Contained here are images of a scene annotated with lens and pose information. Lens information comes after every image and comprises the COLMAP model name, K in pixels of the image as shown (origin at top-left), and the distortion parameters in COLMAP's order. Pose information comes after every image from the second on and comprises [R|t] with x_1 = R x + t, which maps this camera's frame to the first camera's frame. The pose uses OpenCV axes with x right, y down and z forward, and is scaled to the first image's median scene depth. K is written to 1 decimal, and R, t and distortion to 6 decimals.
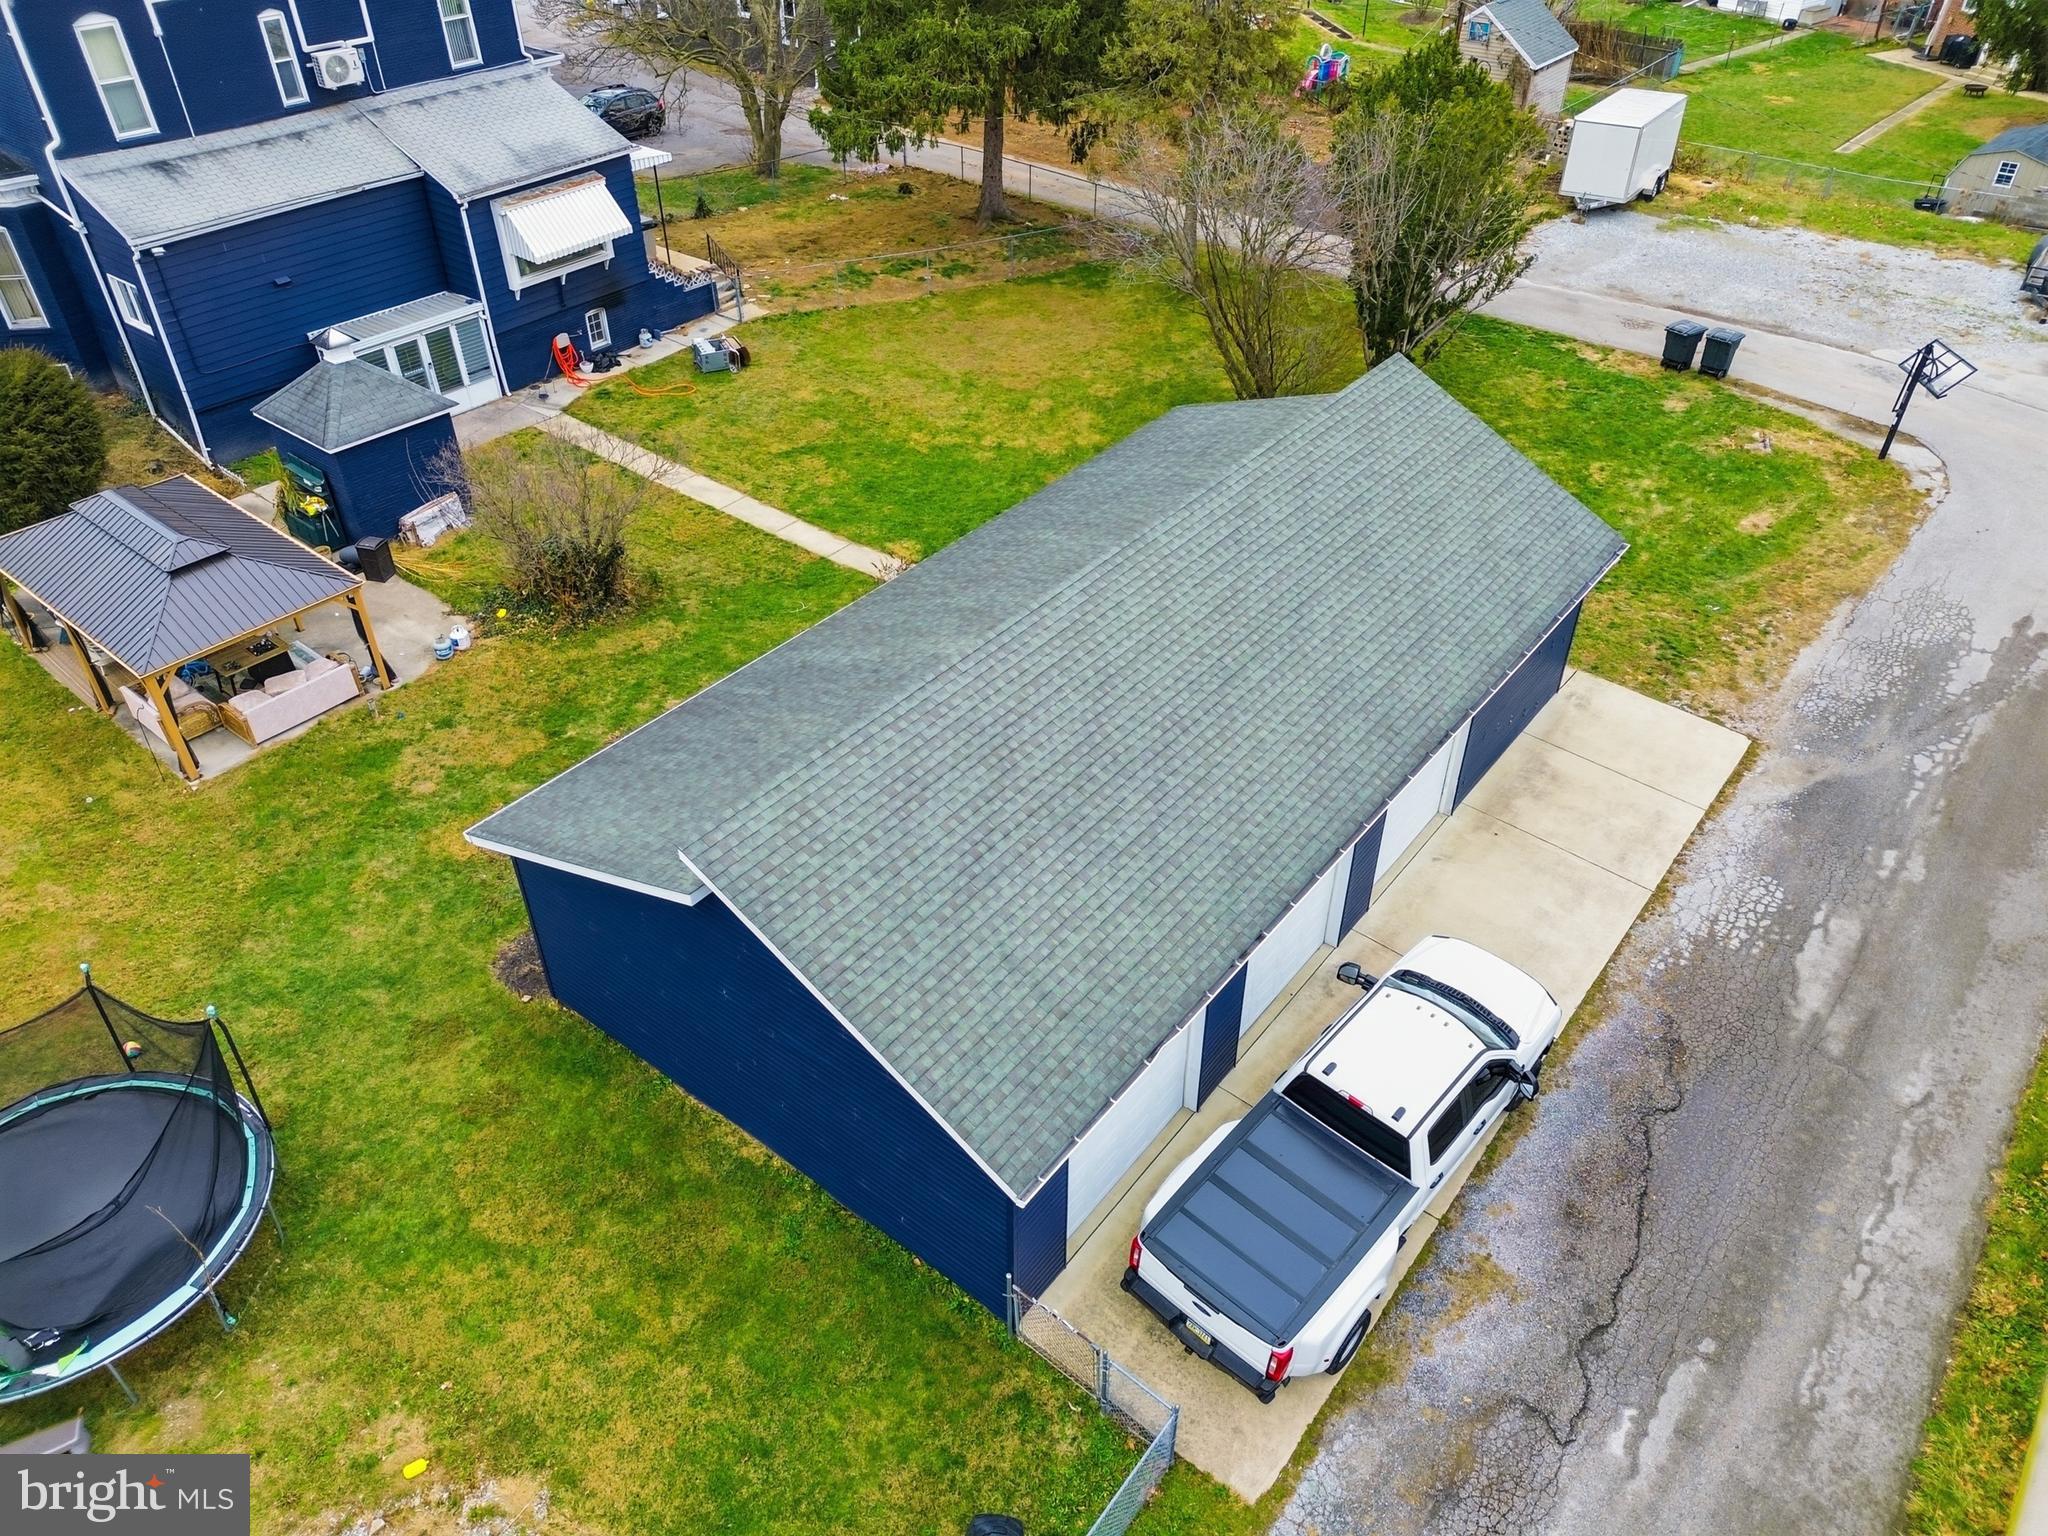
lens RADIAL K [[1439.1, 0, 1024.0], [0, 1439.1, 768.0], [0, 0, 1]] dist [0.078569, -0.068433]
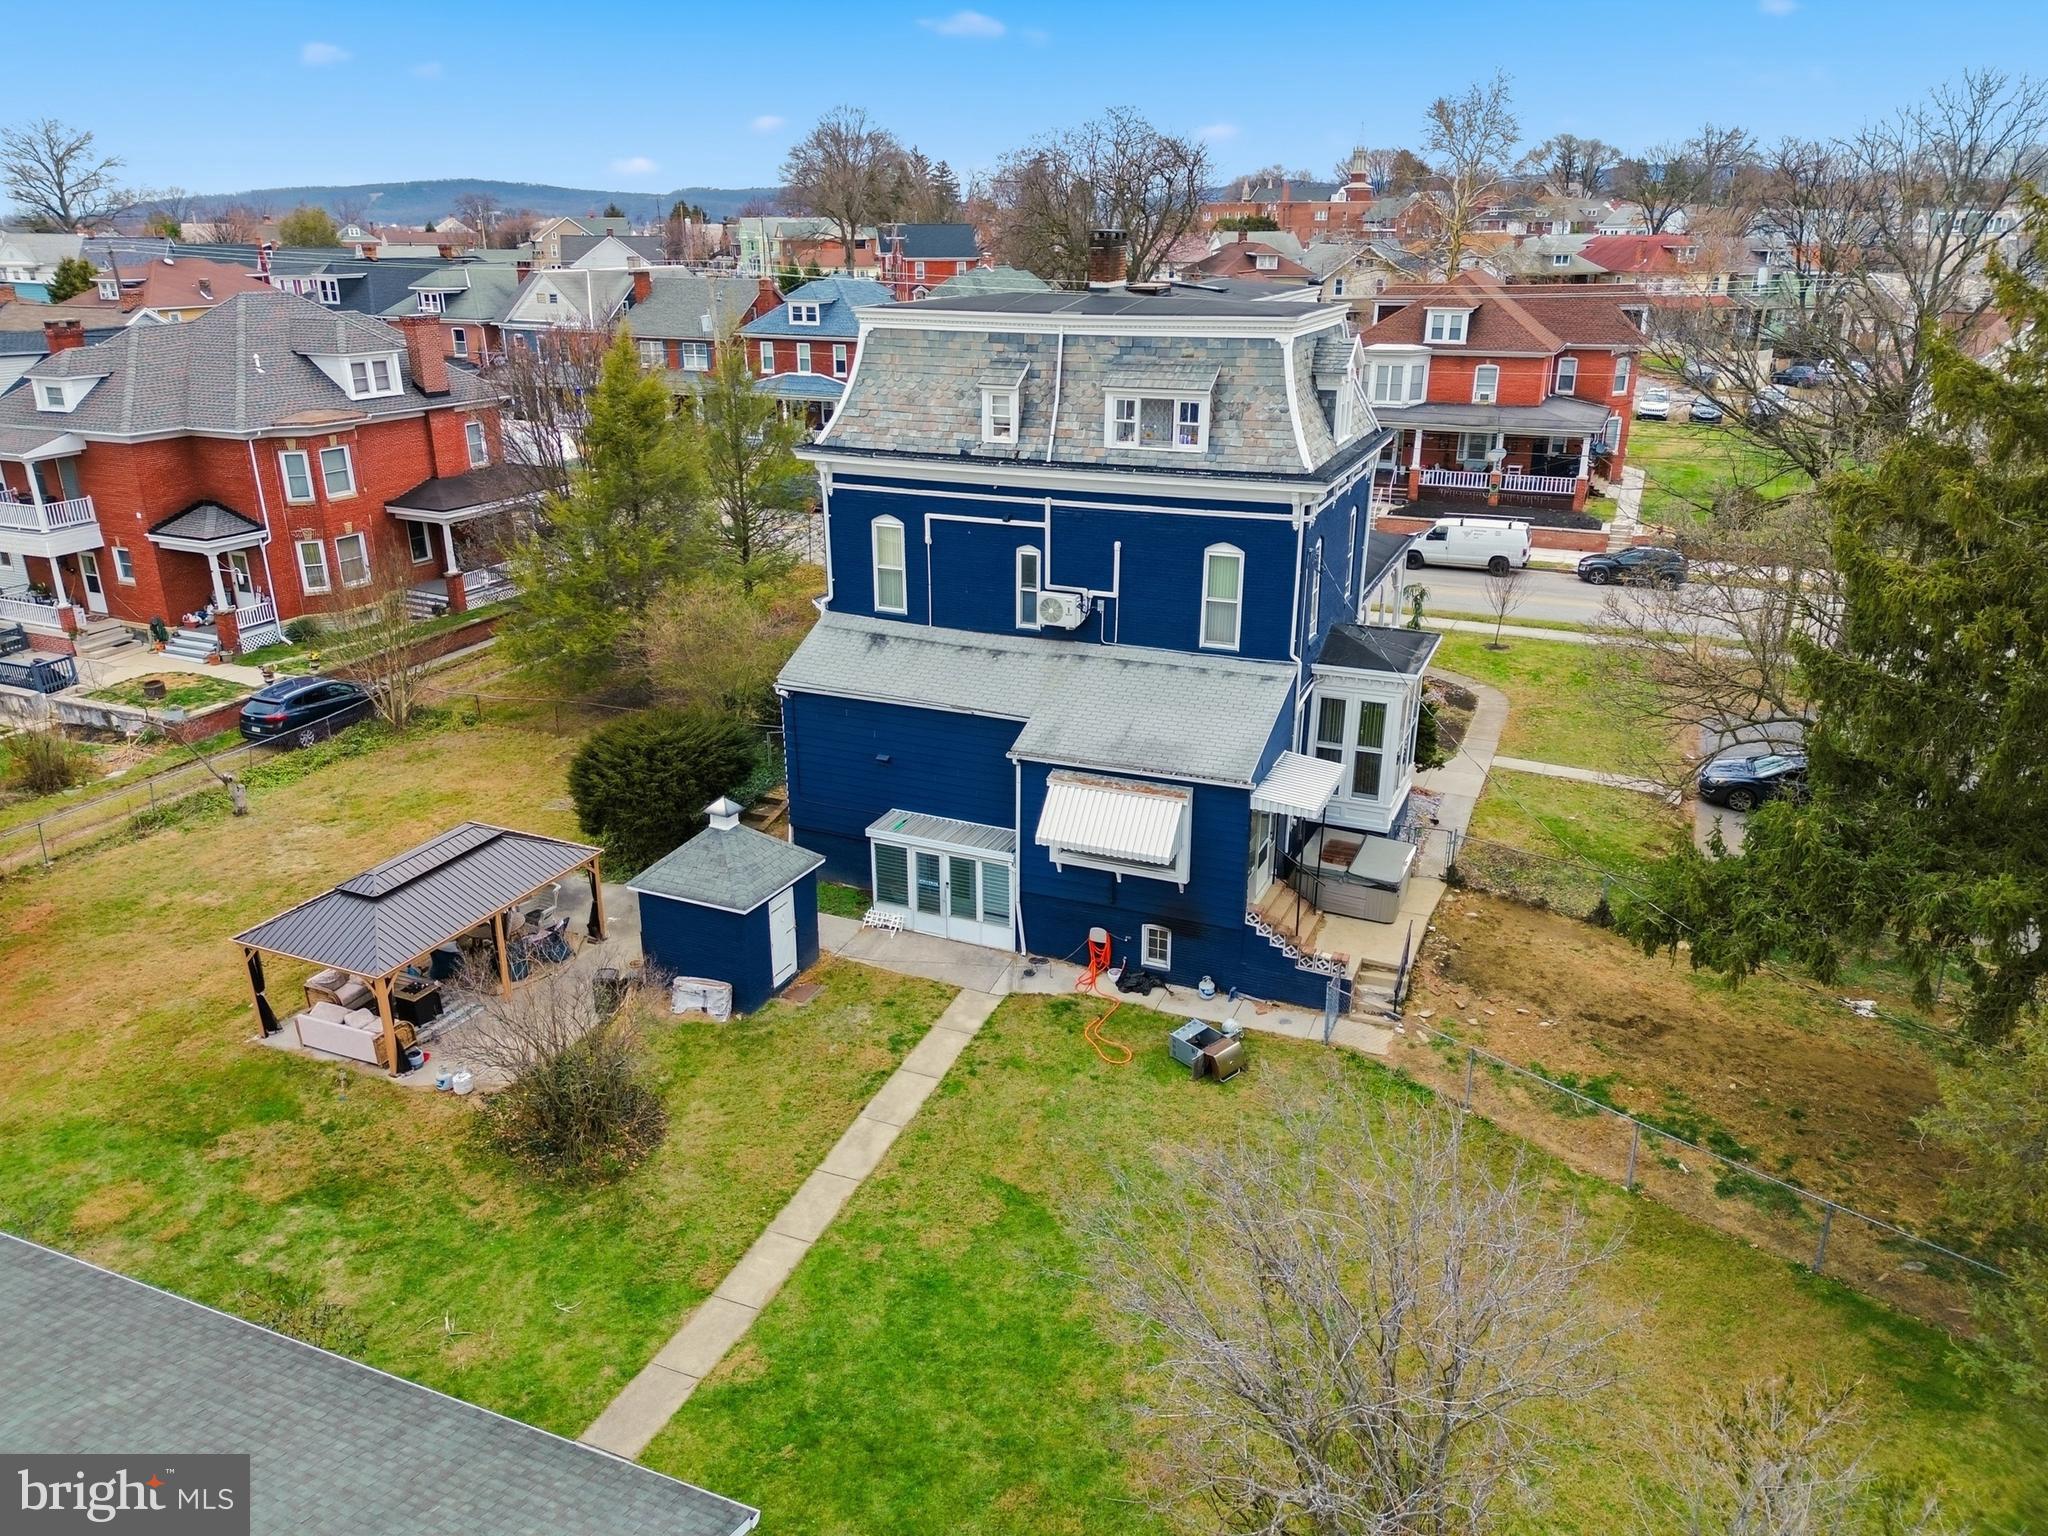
lens RADIAL K [[1439.1, 0, 1024.0], [0, 1439.1, 768.0], [0, 0, 1]] dist [0.078569, -0.068433]
pose [[0.259708, 0.340299, -0.903742, 0.438812], [-0.594120, 0.794082, 0.128275, -0.503183], [0.761297, 0.503617, 0.408408, 0.641801]]
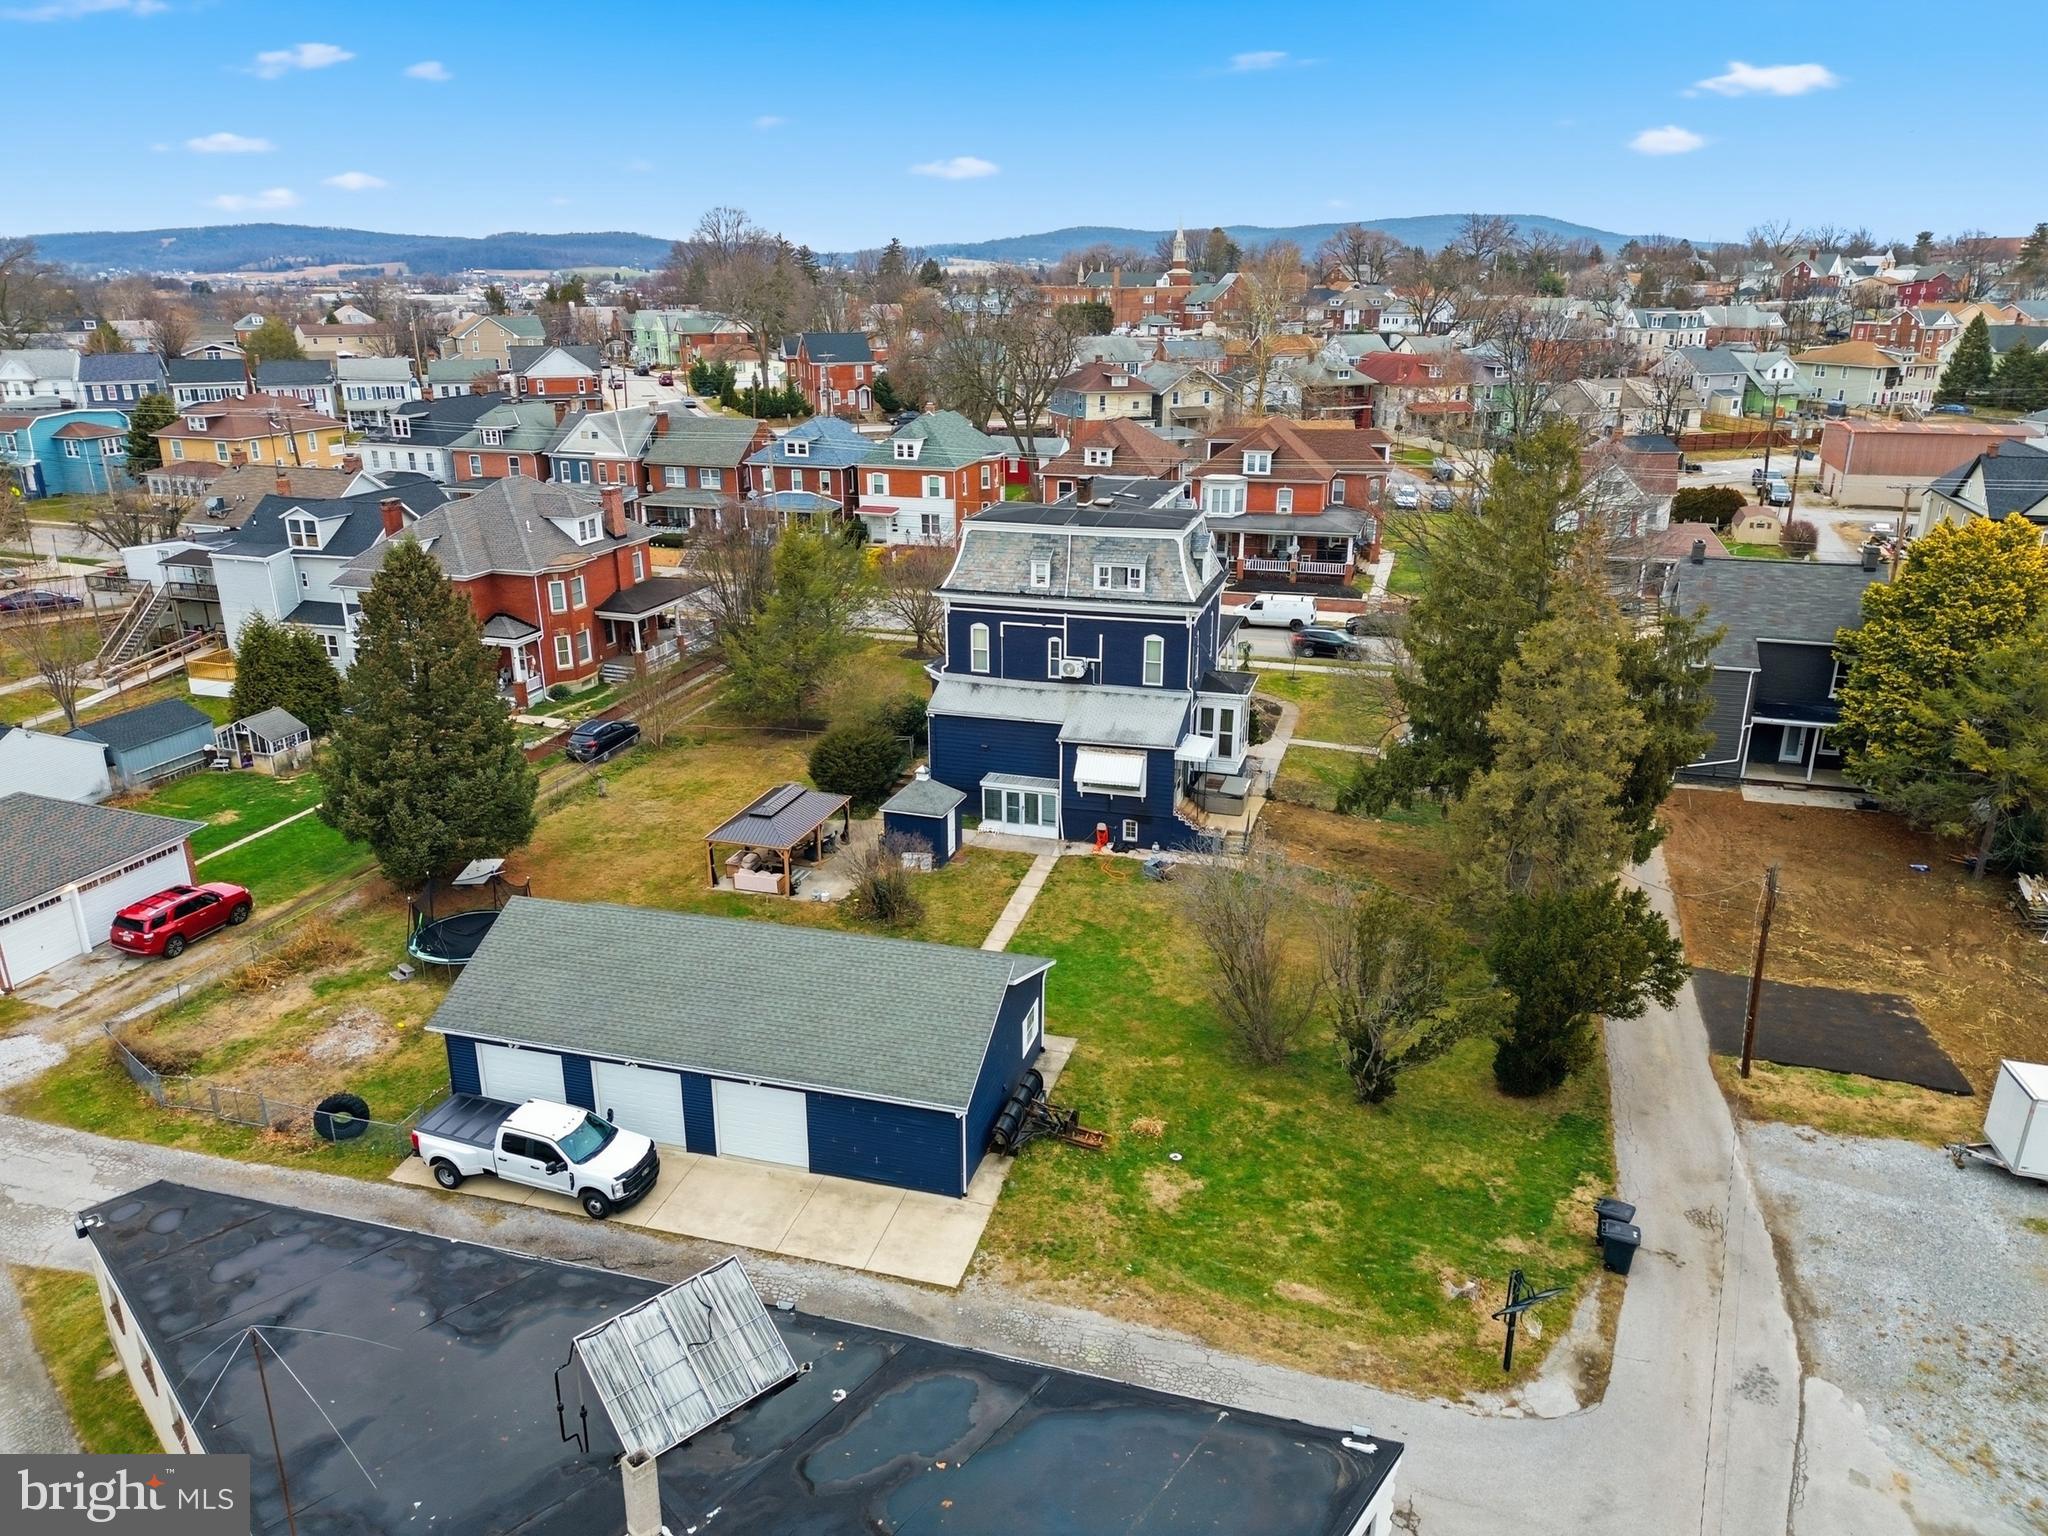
lens RADIAL K [[1432.2, 0, 1024.0], [0, 1432.2, 768.0], [0, 0, 1]] dist [0.108234, -0.119115]
pose [[0.367424, 0.304629, -0.878750, 1.253592], [-0.570602, 0.819956, 0.045666, -0.418343], [0.734447, 0.484638, 0.475093, 0.097946]]
